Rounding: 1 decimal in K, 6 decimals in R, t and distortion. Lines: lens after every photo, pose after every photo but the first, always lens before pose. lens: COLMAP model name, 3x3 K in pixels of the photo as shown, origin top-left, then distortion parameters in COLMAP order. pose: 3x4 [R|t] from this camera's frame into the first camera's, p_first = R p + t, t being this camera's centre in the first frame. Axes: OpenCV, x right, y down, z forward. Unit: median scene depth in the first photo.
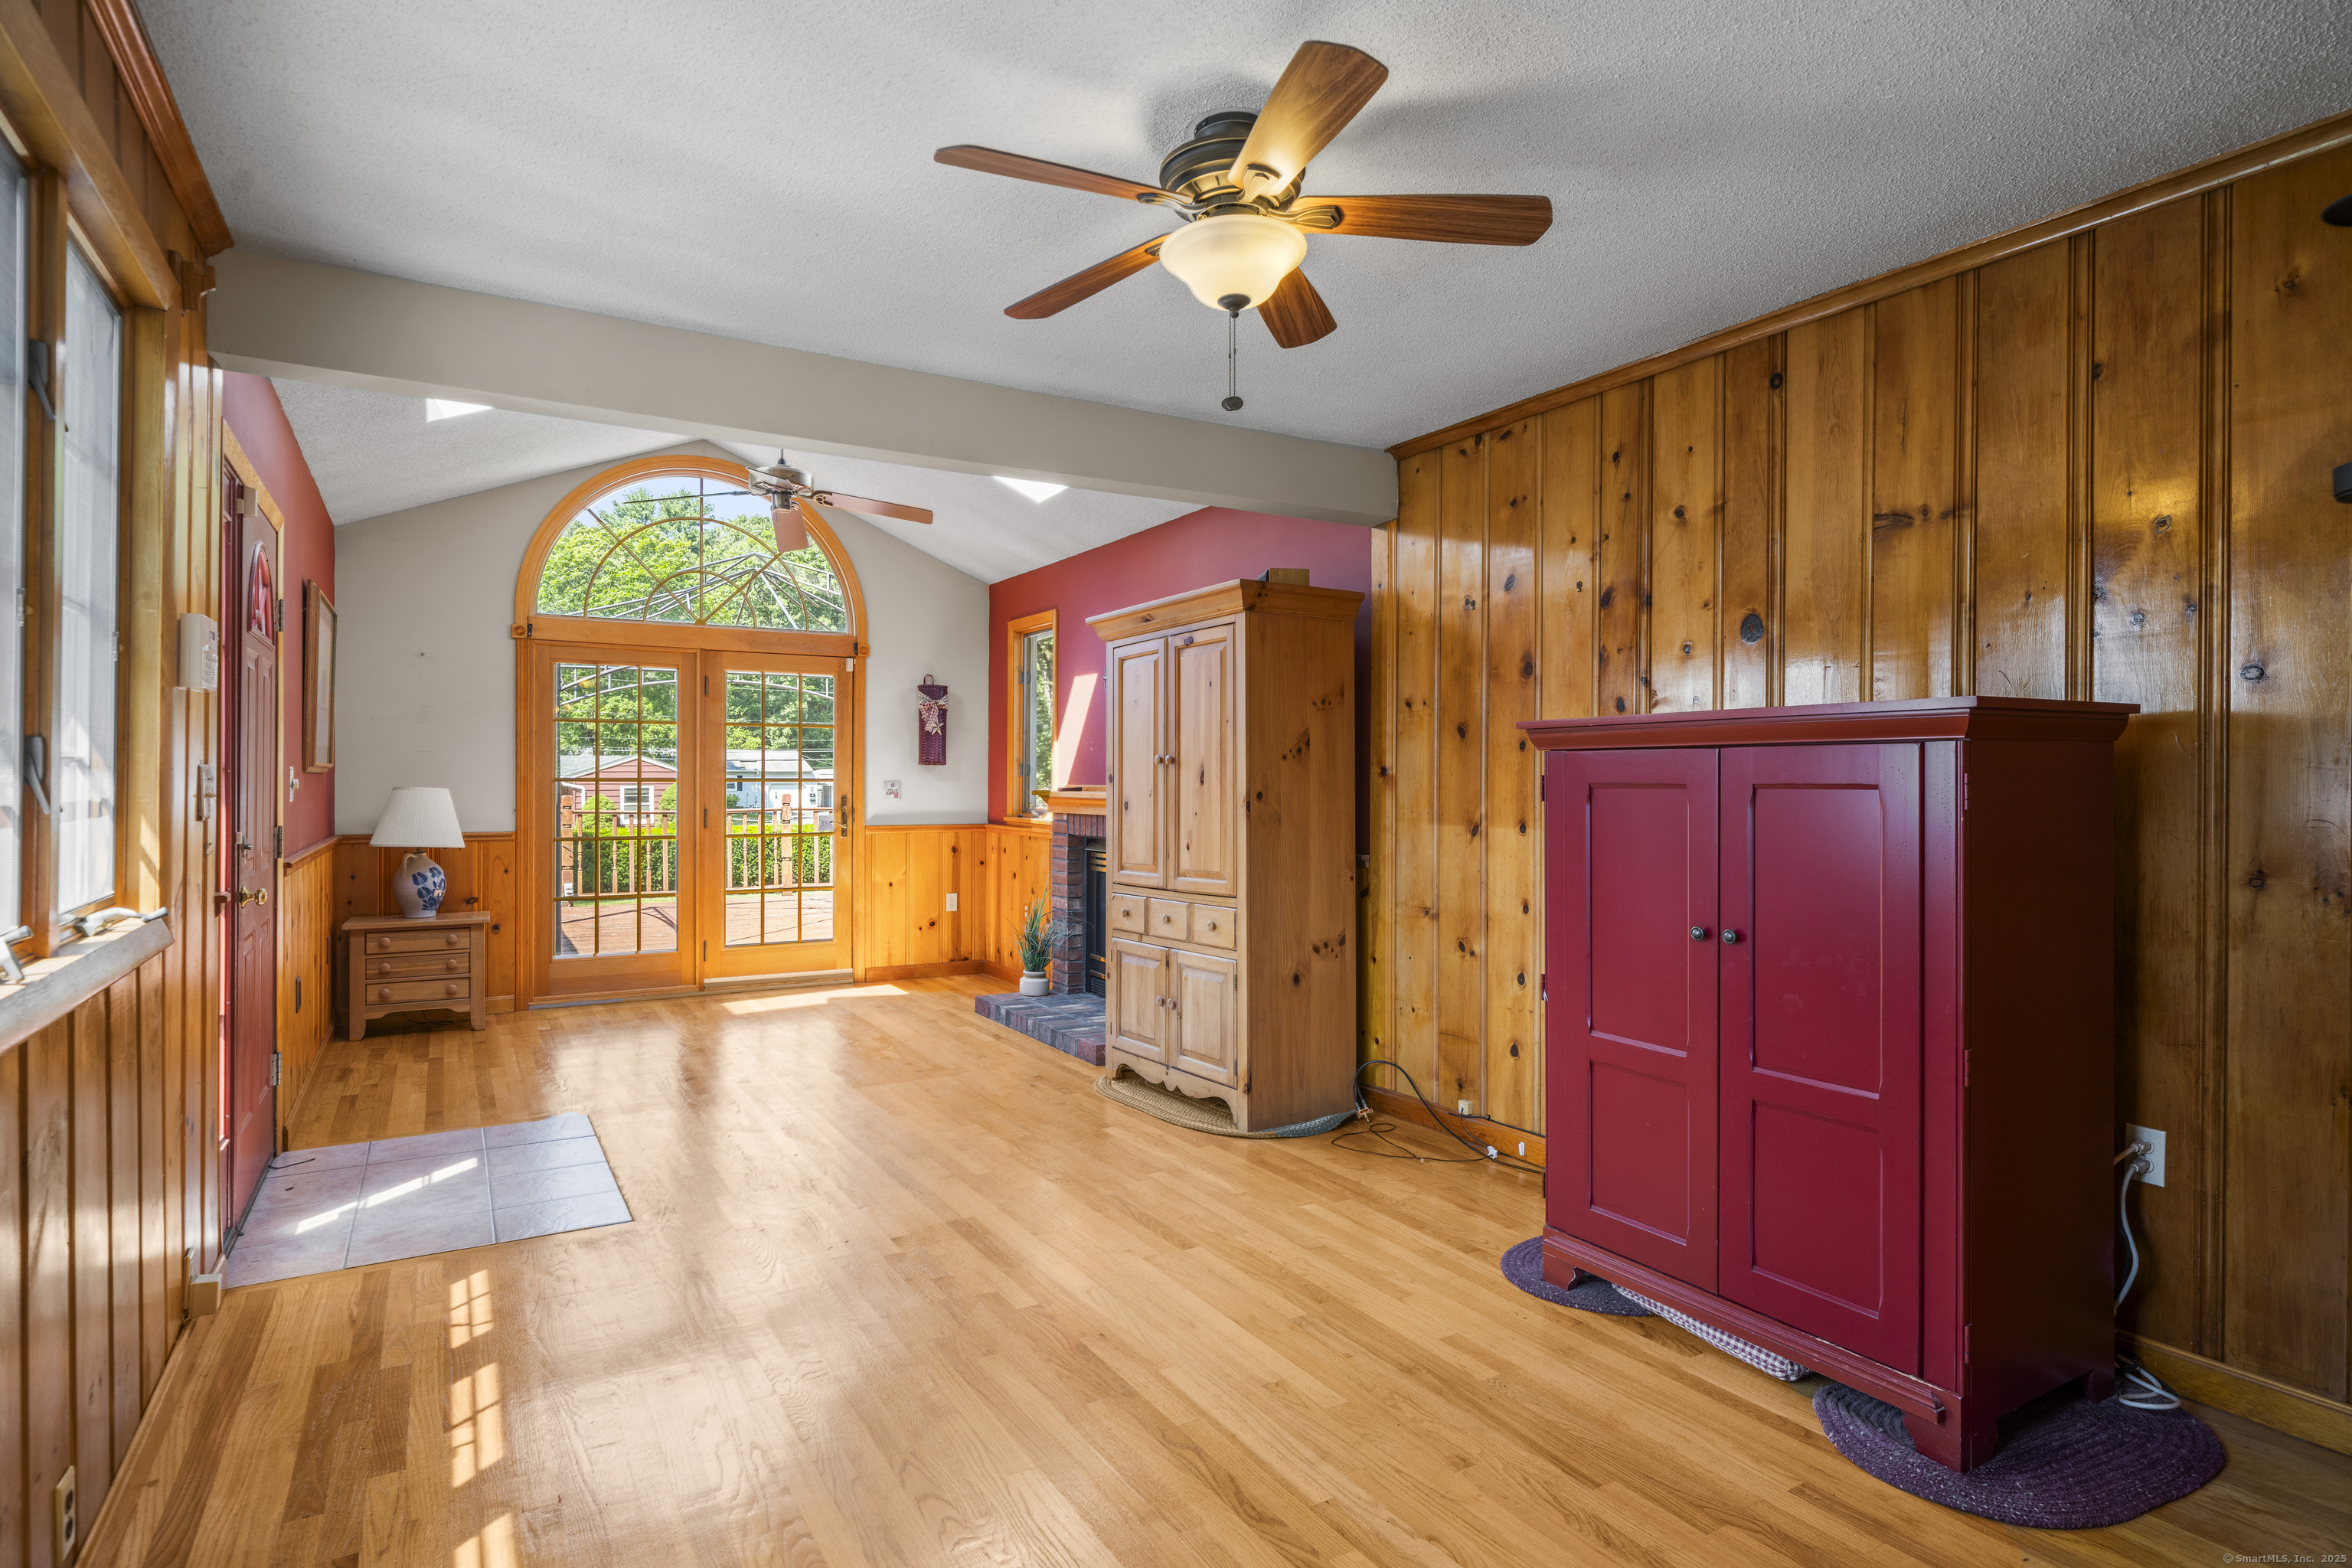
lens RADIAL K [[1245.4, 0, 1167.9], [0, 1245.4, 785.6], [0, 0, 1]] dist [-0.000415, -0.000058]
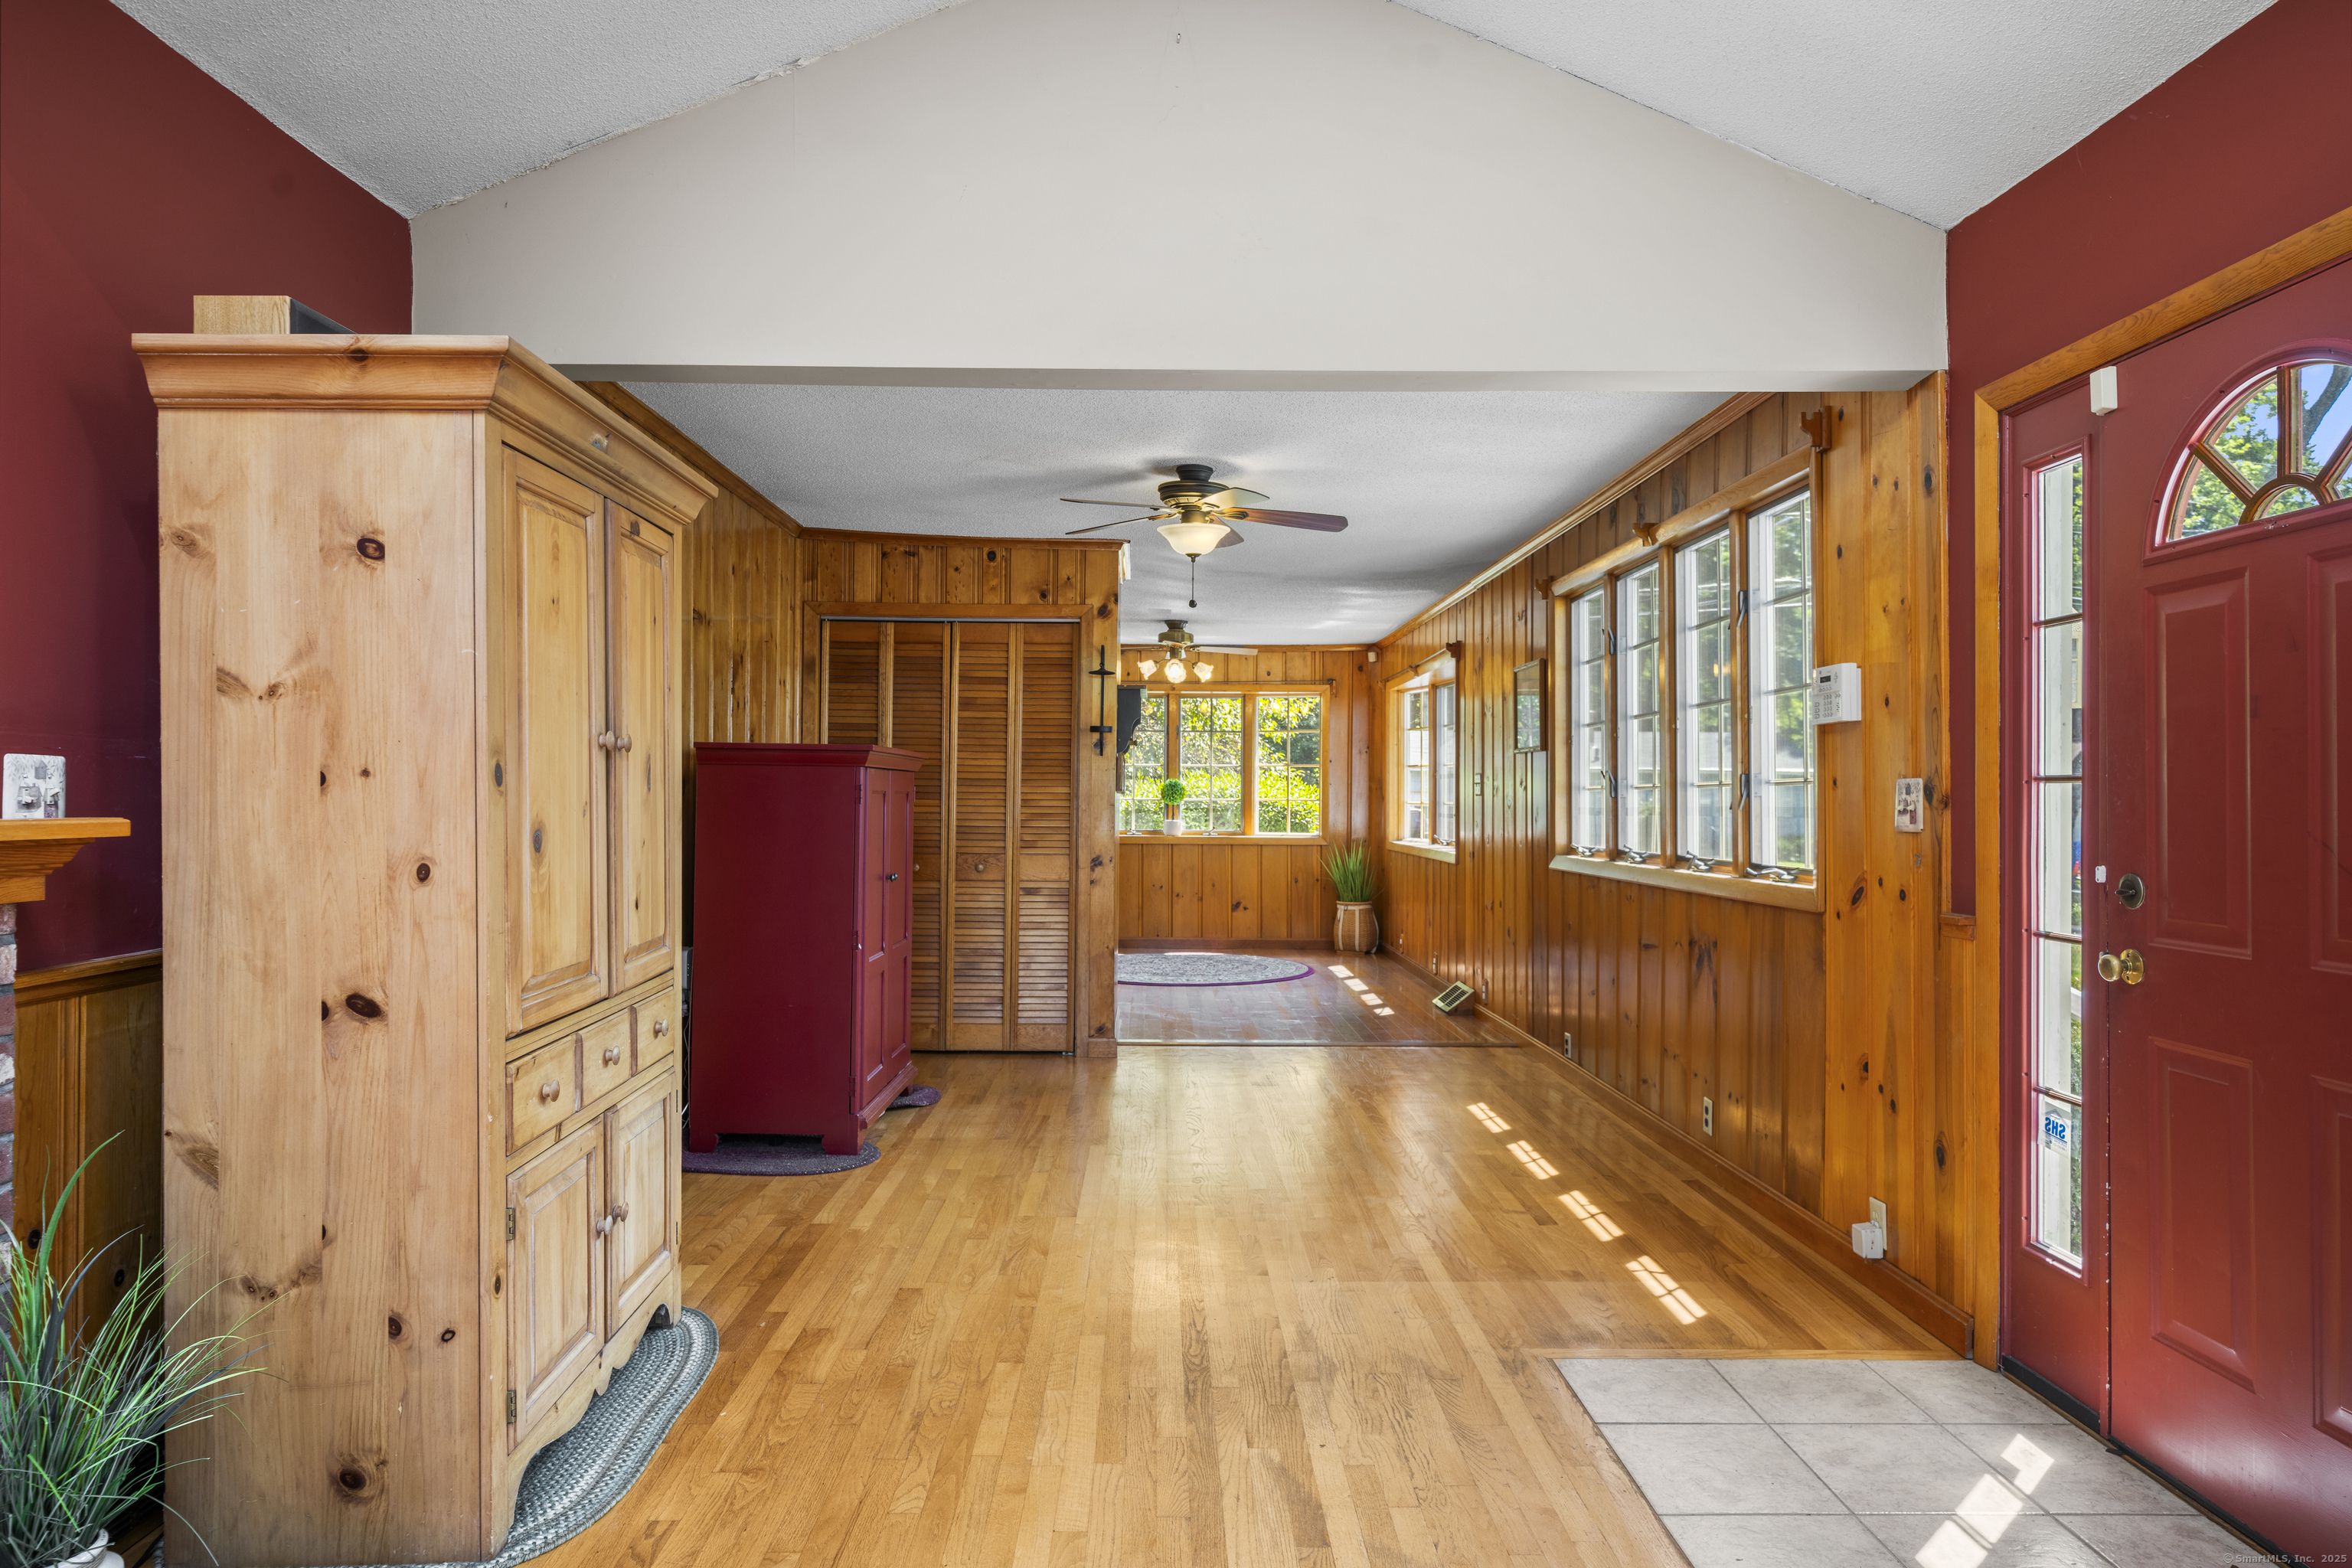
lens RADIAL K [[1400.0, 0, 1172.9], [0, 1400.0, 786.0], [0, 0, 1]] dist [-0.008453, -0.000380]
pose [[-0.870005, -0.001785, 0.493040, -0.763056], [-0.002999, 0.999994, -0.001672, -0.005878], [-0.493034, -0.002933, -0.870005, 2.188727]]
